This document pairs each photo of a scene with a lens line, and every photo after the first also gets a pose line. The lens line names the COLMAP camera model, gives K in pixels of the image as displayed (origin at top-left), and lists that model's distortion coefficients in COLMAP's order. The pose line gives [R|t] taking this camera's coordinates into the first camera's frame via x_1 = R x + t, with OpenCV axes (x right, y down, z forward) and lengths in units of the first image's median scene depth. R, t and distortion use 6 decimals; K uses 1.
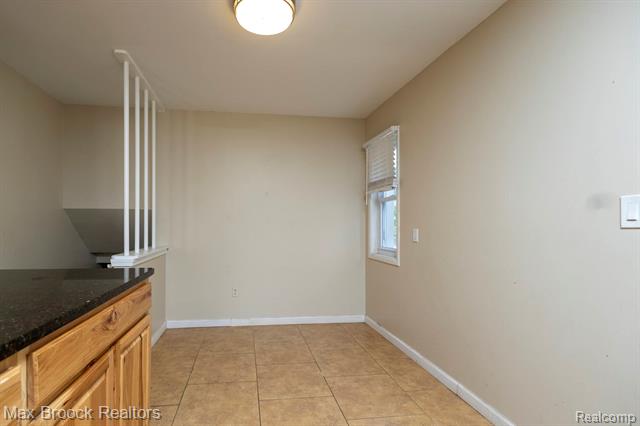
lens RADIAL K [[296.3, 0, 316.2], [0, 296.3, 212.2], [0, 0, 1]] dist [0.004807, -0.000409]
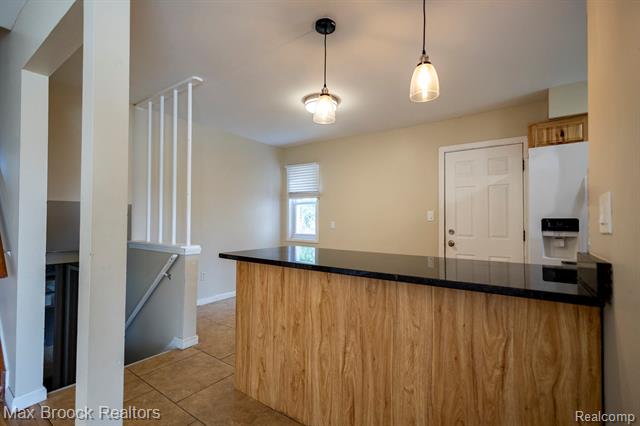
lens RADIAL K [[296.3, 0, 316.2], [0, 296.3, 212.2], [0, 0, 1]] dist [0.004807, -0.000409]
pose [[0.613668, 0.019571, 0.789321, -0.990627], [-0.027657, 0.999612, -0.003282, 0.003443], [-0.789079, -0.019816, 0.613972, -0.085415]]
